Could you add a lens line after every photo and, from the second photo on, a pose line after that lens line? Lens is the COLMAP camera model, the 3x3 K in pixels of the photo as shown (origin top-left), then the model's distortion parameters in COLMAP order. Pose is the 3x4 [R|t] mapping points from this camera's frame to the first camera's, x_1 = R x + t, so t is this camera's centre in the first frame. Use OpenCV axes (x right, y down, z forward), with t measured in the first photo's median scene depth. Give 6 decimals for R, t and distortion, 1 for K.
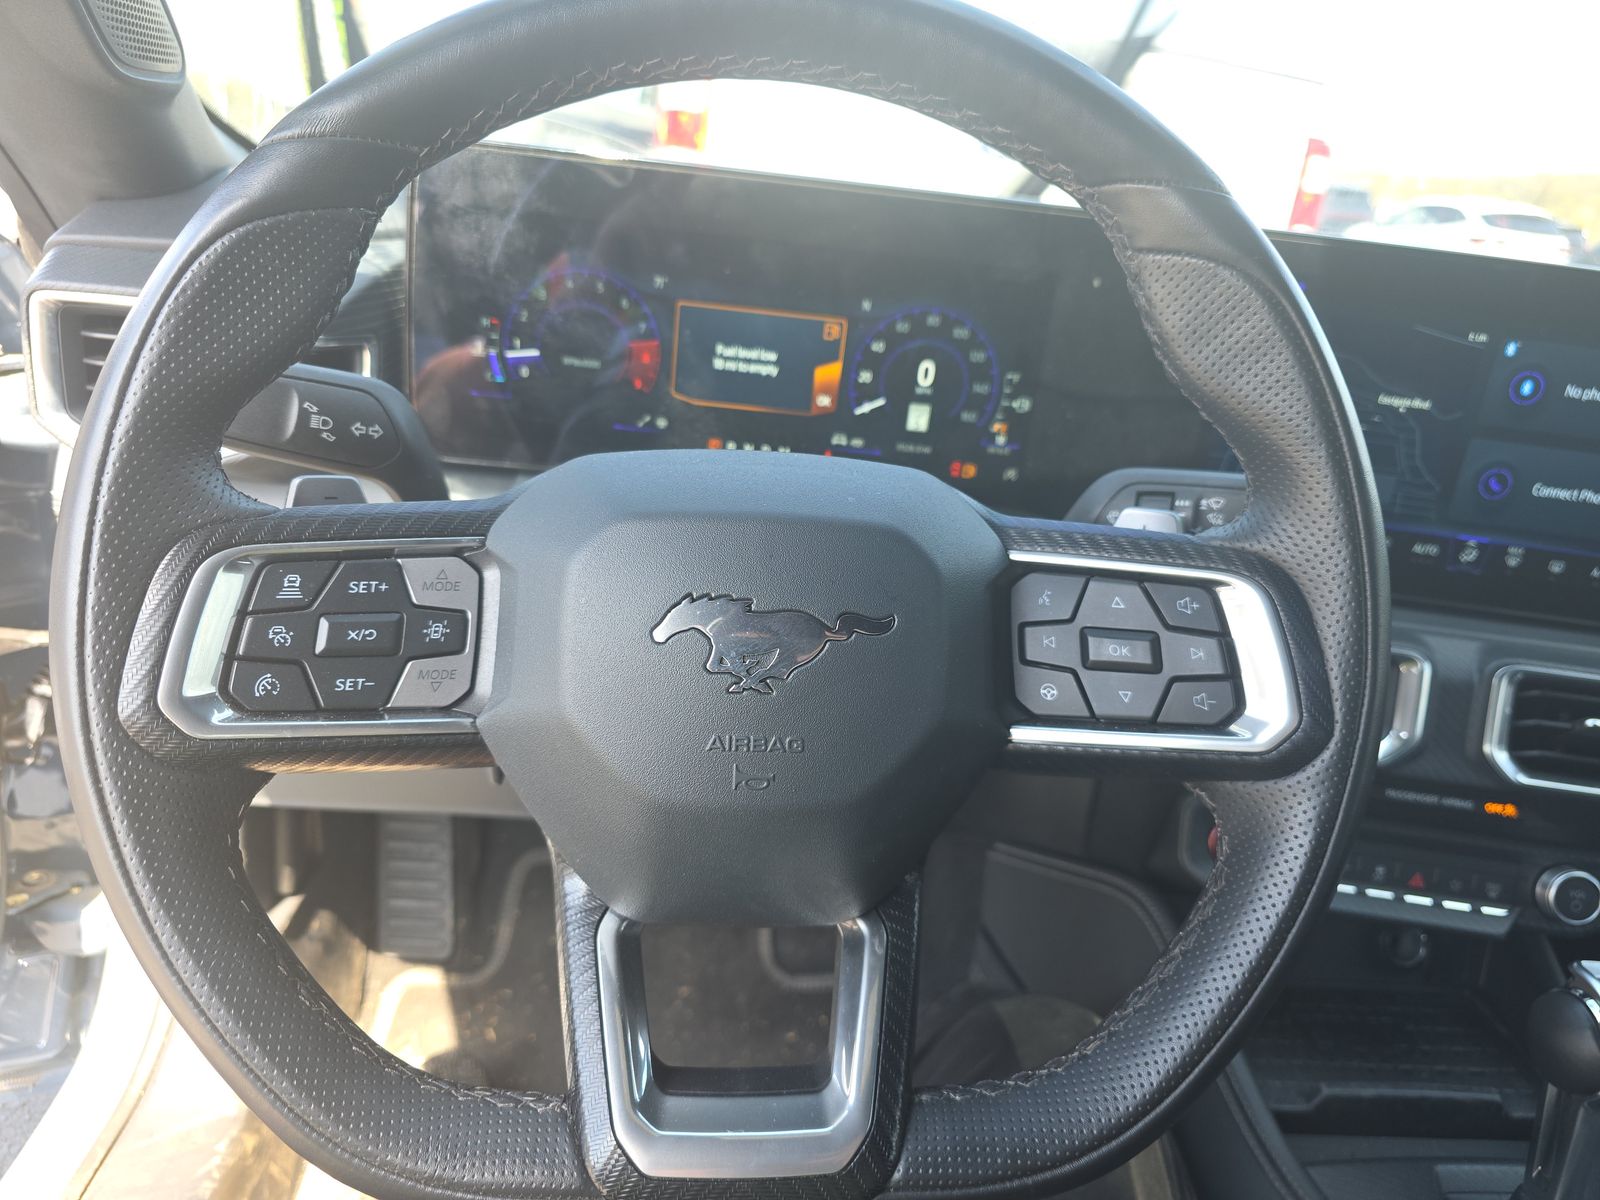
lens RADIAL K [[1058.7, 0, 800.0], [0, 1058.7, 600.0], [0, 0, 1]] dist [0.032889, -0.048802]
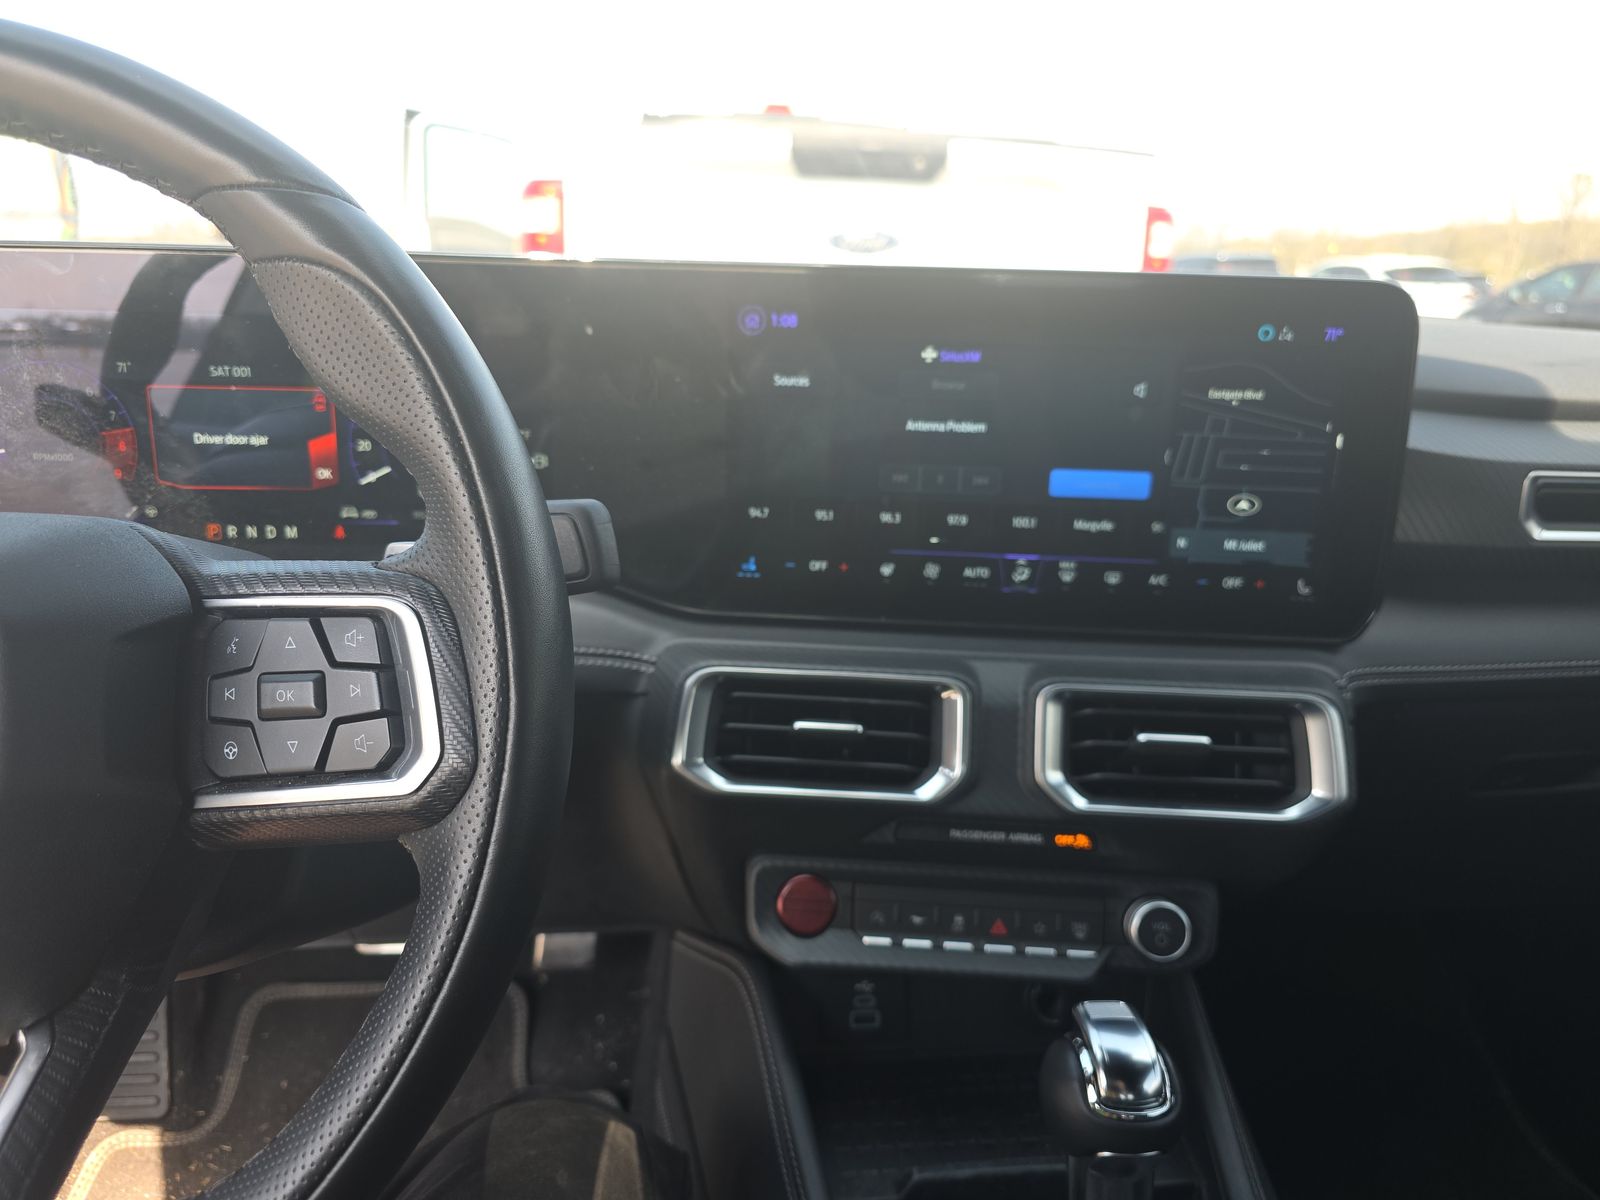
lens RADIAL K [[1058.7, 0, 800.0], [0, 1058.7, 600.0], [0, 0, 1]] dist [0.032889, -0.048802]
pose [[0.995695, -0.090659, 0.019302, 0.423537], [0.092092, 0.991207, -0.095016, 0.054704], [-0.010519, 0.096385, 0.995289, 0.057729]]
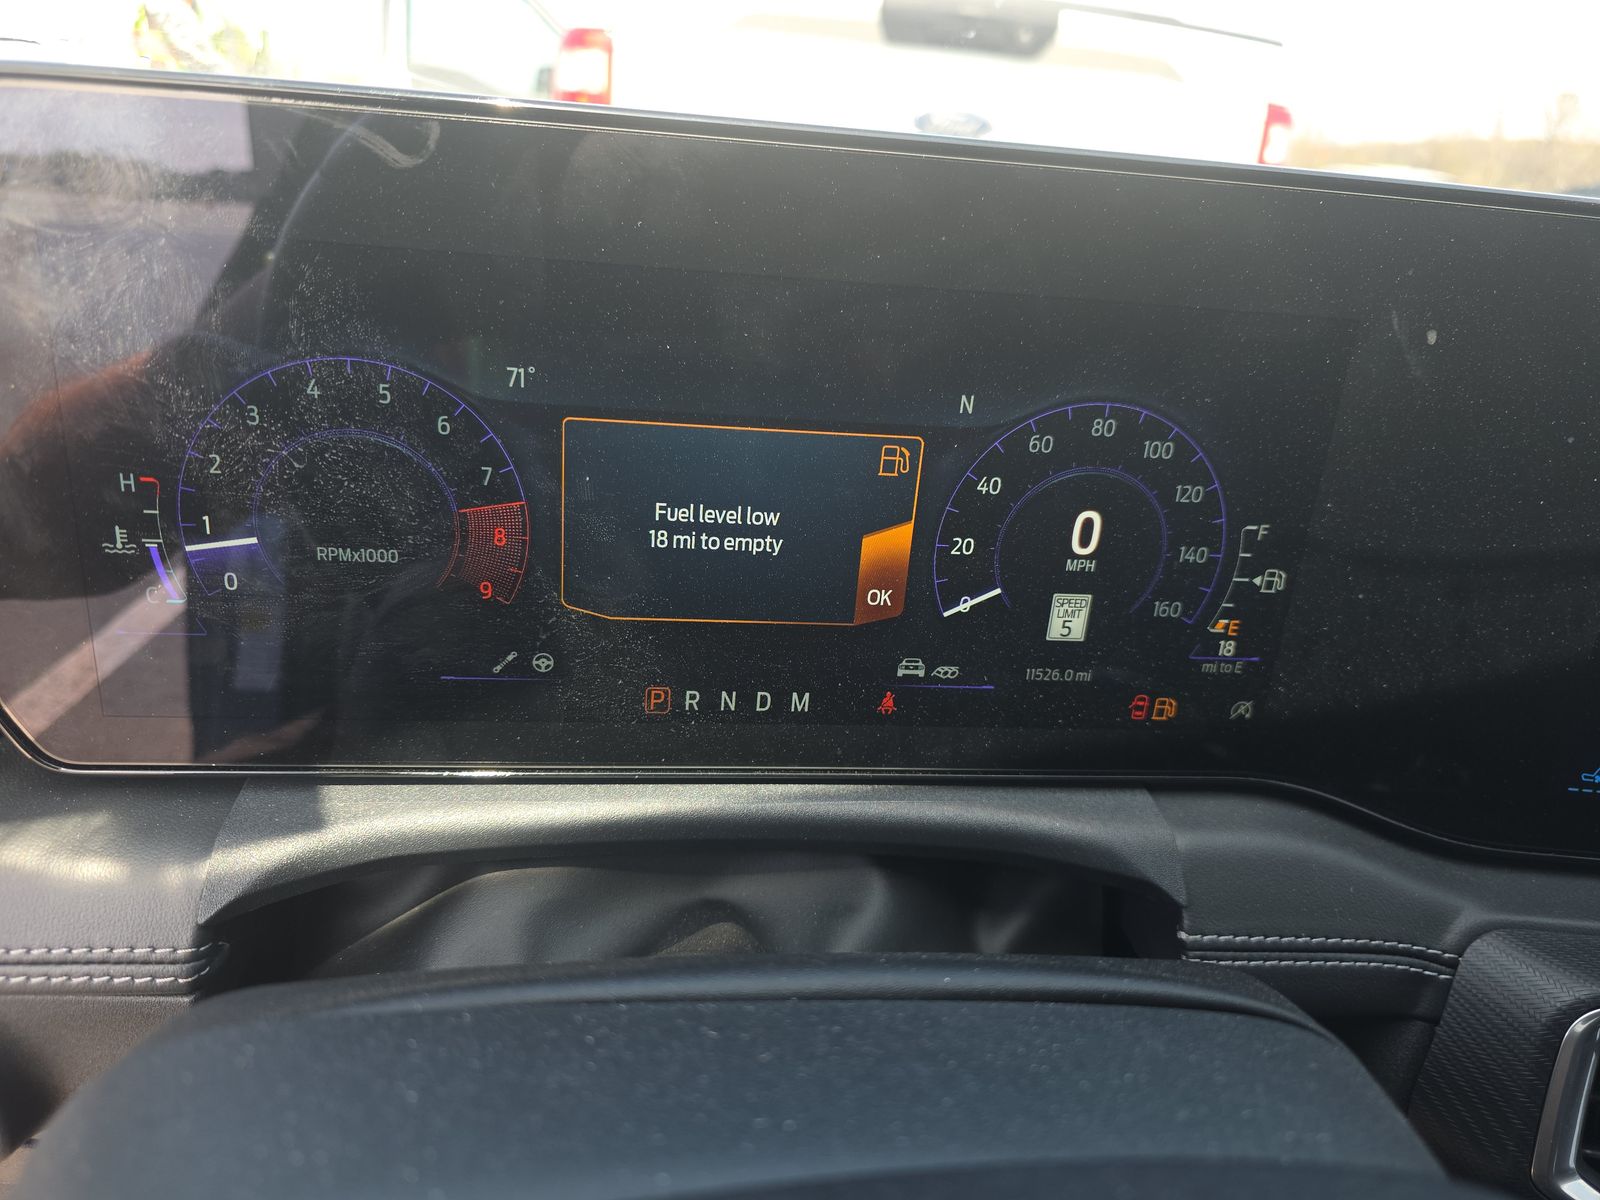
lens RADIAL K [[1058.7, 0, 800.0], [0, 1058.7, 600.0], [0, 0, 1]] dist [0.032889, -0.048802]
pose [[0.997310, -0.051179, 0.052472, -0.039708], [0.050709, 0.998661, 0.010258, -0.195846], [-0.052927, -0.007570, 0.998570, 0.523364]]
